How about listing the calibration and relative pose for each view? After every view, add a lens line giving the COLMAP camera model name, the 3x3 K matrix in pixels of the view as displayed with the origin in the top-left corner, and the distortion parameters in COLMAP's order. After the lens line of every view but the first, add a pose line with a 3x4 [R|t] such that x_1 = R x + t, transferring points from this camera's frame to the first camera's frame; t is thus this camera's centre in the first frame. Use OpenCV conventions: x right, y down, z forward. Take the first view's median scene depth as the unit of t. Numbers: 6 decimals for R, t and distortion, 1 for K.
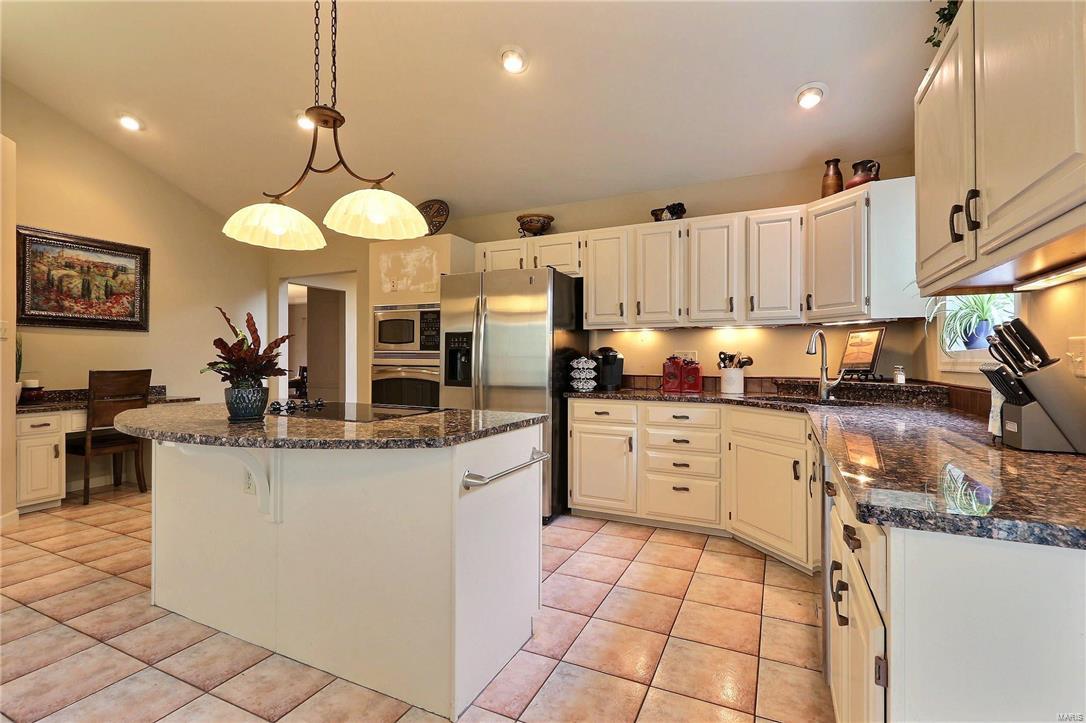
lens RADIAL K [[495.8, 0, 552.8], [0, 495.8, 351.0], [0, 0, 1]] dist [0.007231, -0.003635]
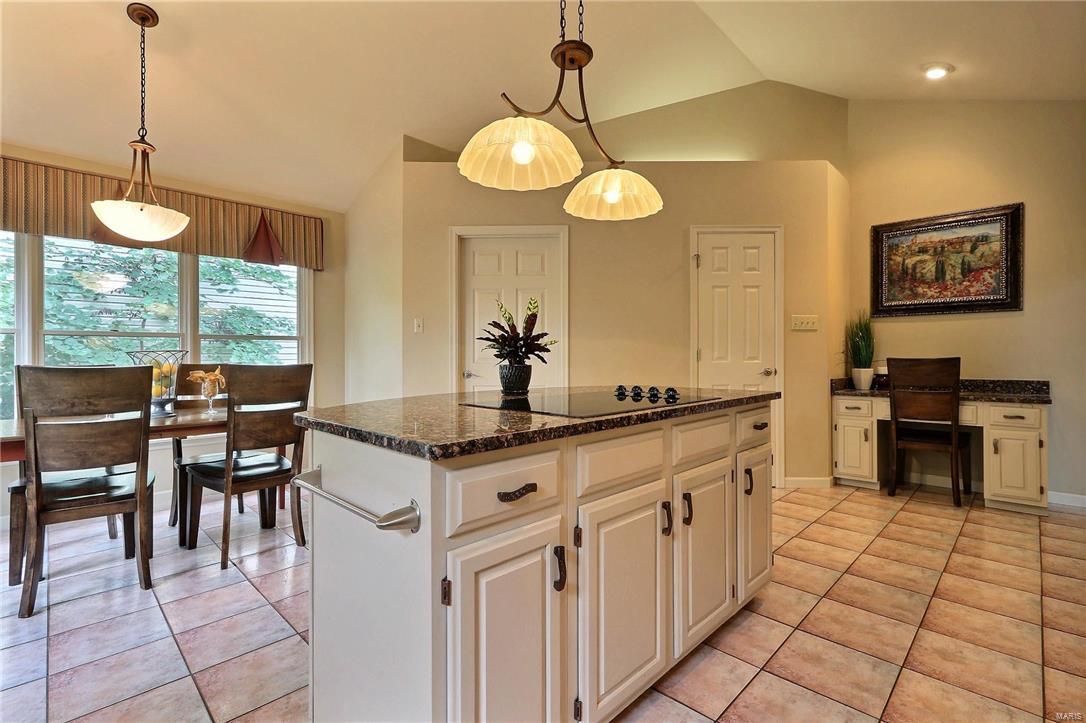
lens RADIAL K [[495.8, 0, 541.6], [0, 495.8, 356.1], [0, 0, 1]] dist [0.007231, -0.003635]
pose [[-0.341499, -0.000311, -0.939882, 0.205174], [0.019913, 0.999773, -0.007566, 0.028254], [0.939671, -0.021299, -0.341416, 0.681427]]
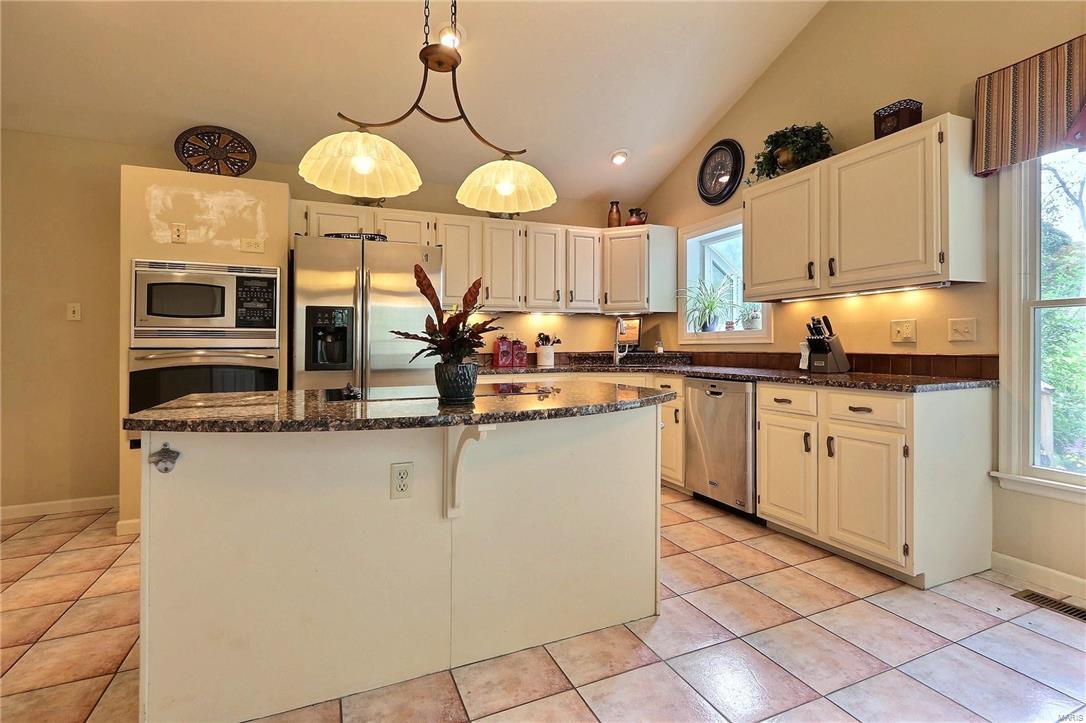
lens RADIAL K [[495.8, 0, 550.4], [0, 495.8, 340.1], [0, 0, 1]] dist [0.007231, -0.003635]
pose [[0.660452, -0.000828, 0.750868, -0.537962], [-0.002991, 0.999989, 0.003734, 0.013933], [-0.750862, -0.004713, 0.660442, 0.146942]]
